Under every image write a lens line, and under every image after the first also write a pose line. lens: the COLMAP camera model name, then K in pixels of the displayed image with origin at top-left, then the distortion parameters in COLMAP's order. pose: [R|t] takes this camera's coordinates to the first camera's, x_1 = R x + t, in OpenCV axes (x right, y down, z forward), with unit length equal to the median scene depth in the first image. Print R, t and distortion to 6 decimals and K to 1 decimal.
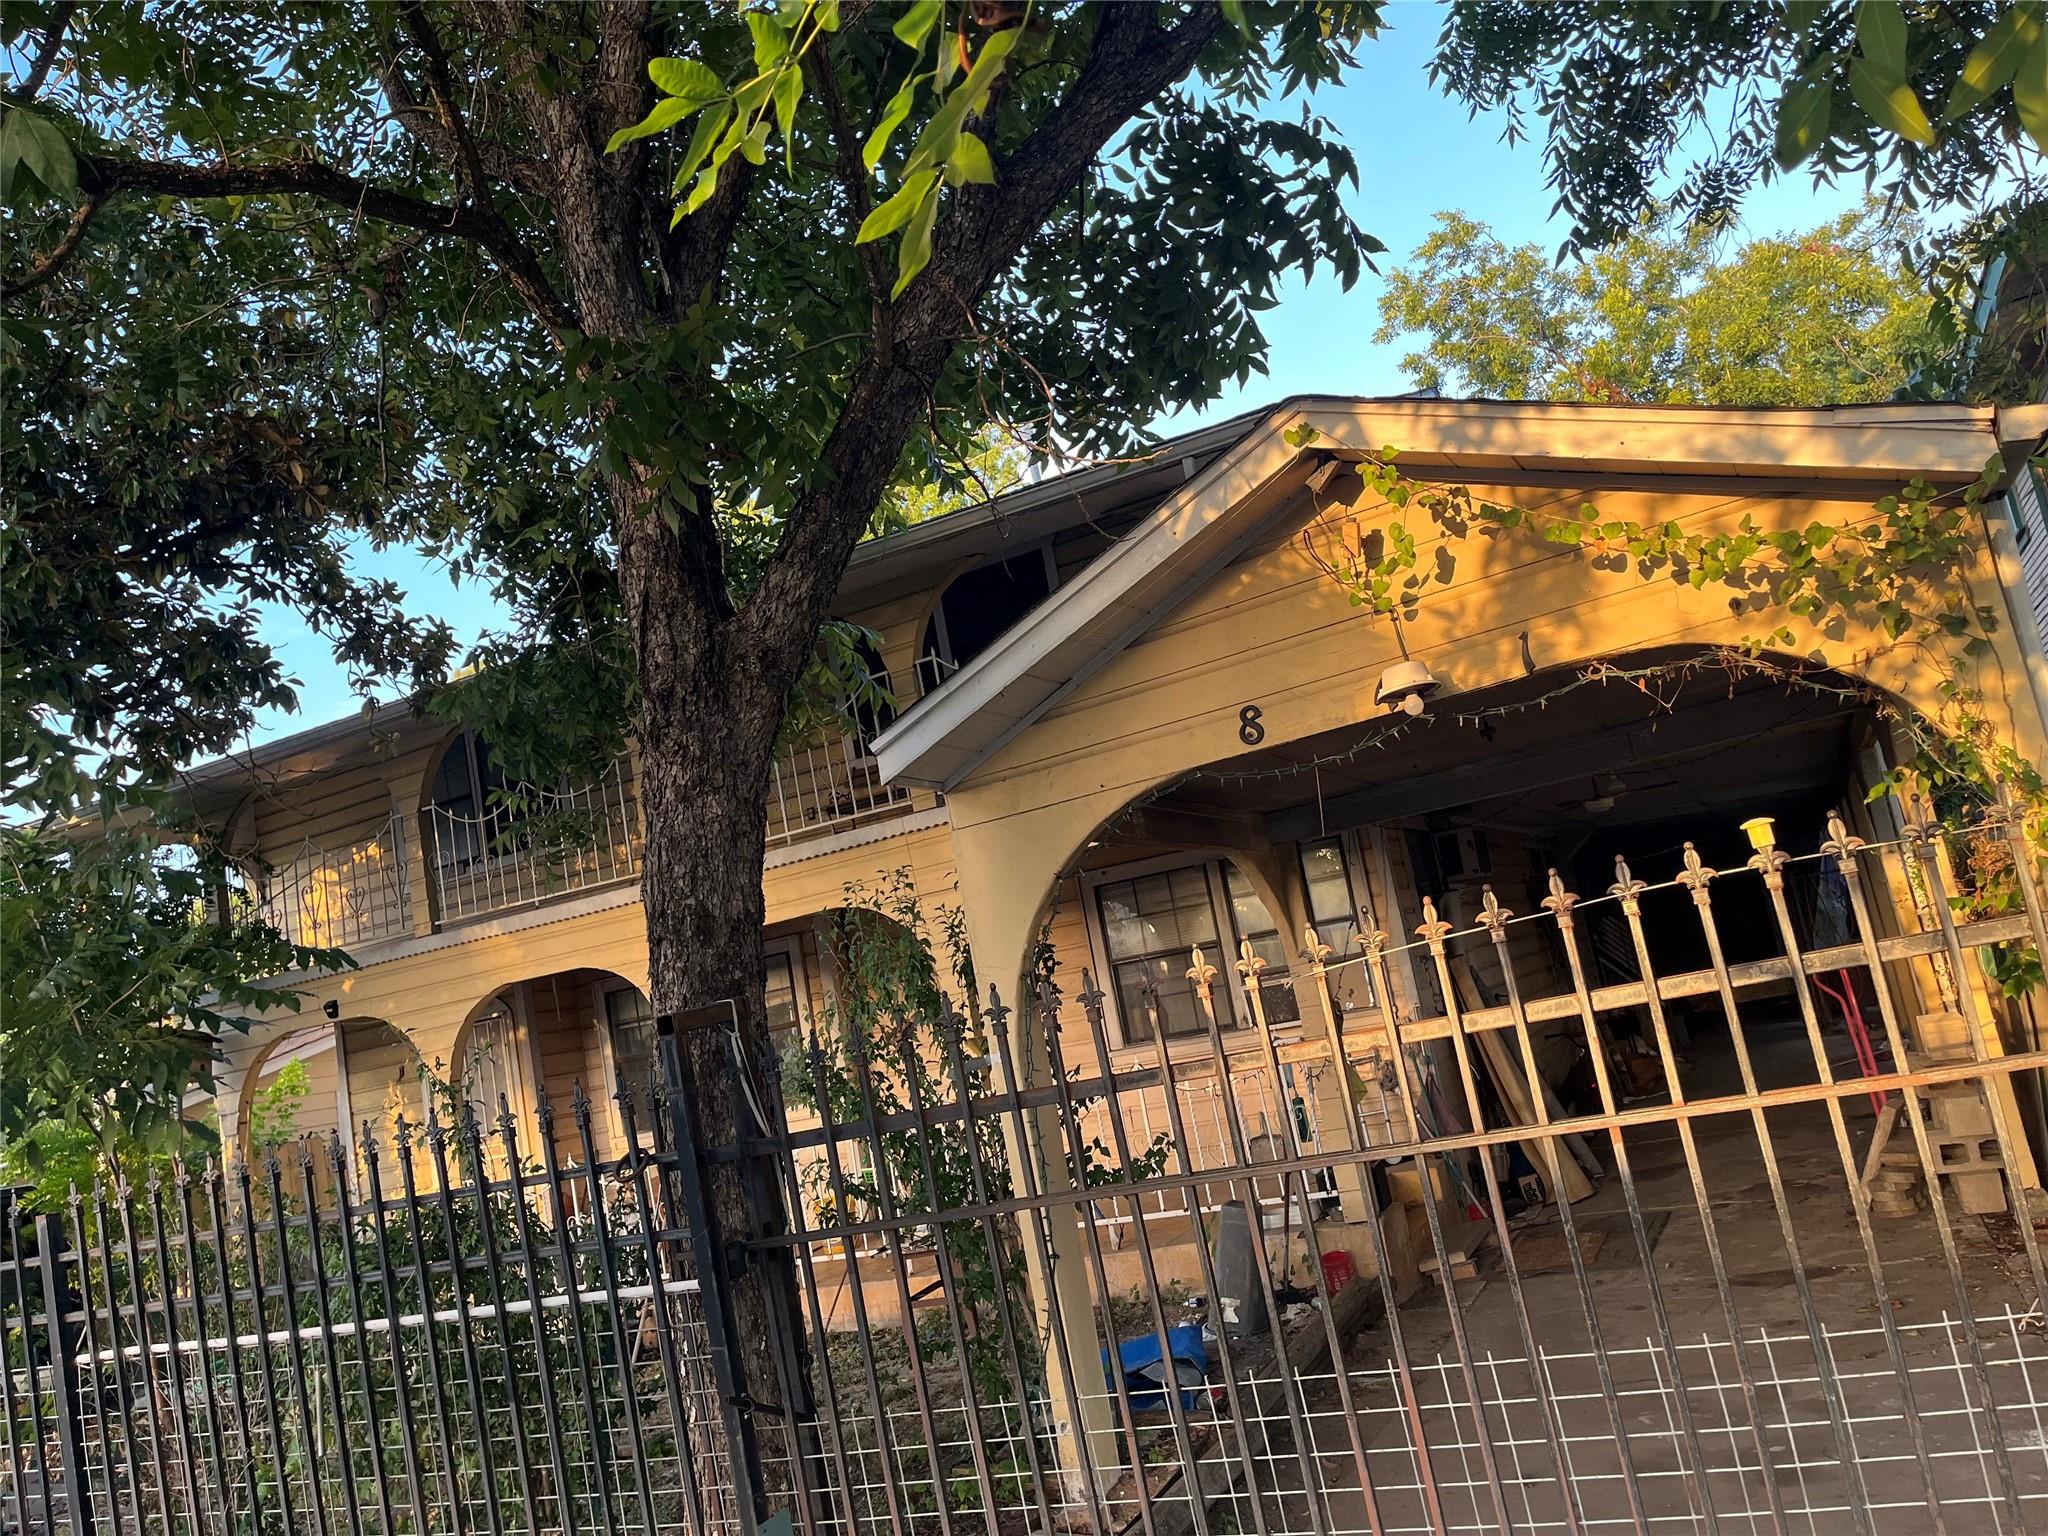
lens RADIAL K [[1598.7, 0, 1005.5], [0, 1598.7, 752.7], [0, 0, 1]] dist [0.057980, -0.068707]
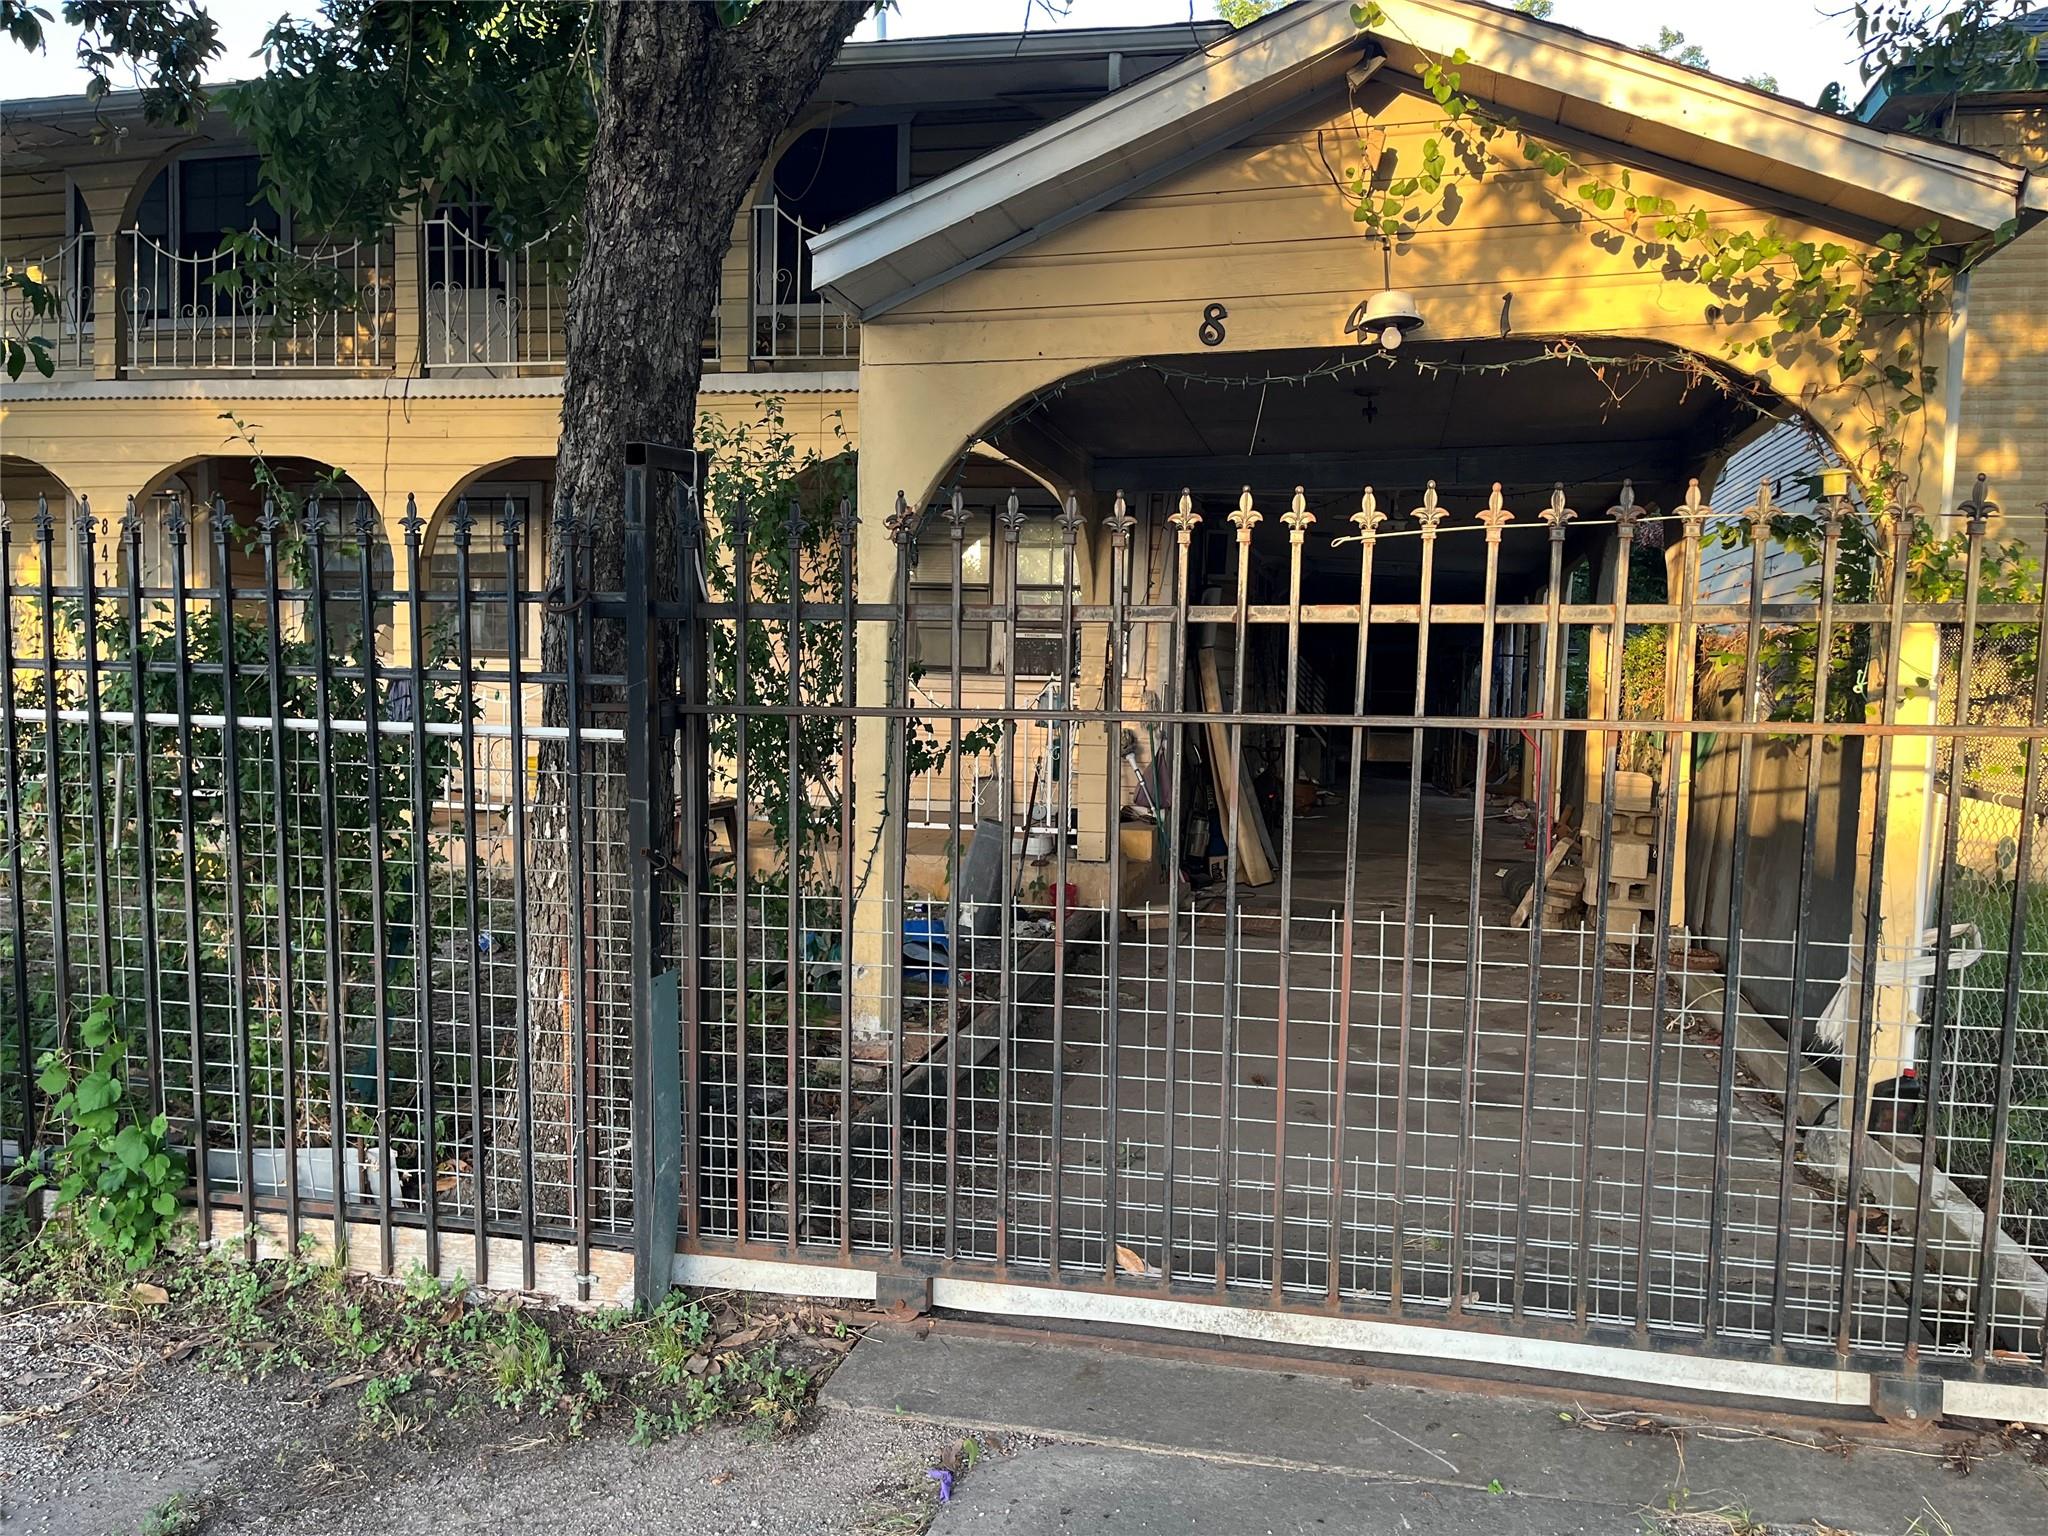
lens RADIAL K [[1598.7, 0, 1035.1], [0, 1598.7, 775.4], [0, 0, 1]] dist [0.057980, -0.068707]
pose [[0.950587, 0.186548, 0.248160, -0.145281], [-0.234922, 0.954798, 0.182132, 0.096106], [-0.202966, -0.231430, 0.951443, 0.042979]]
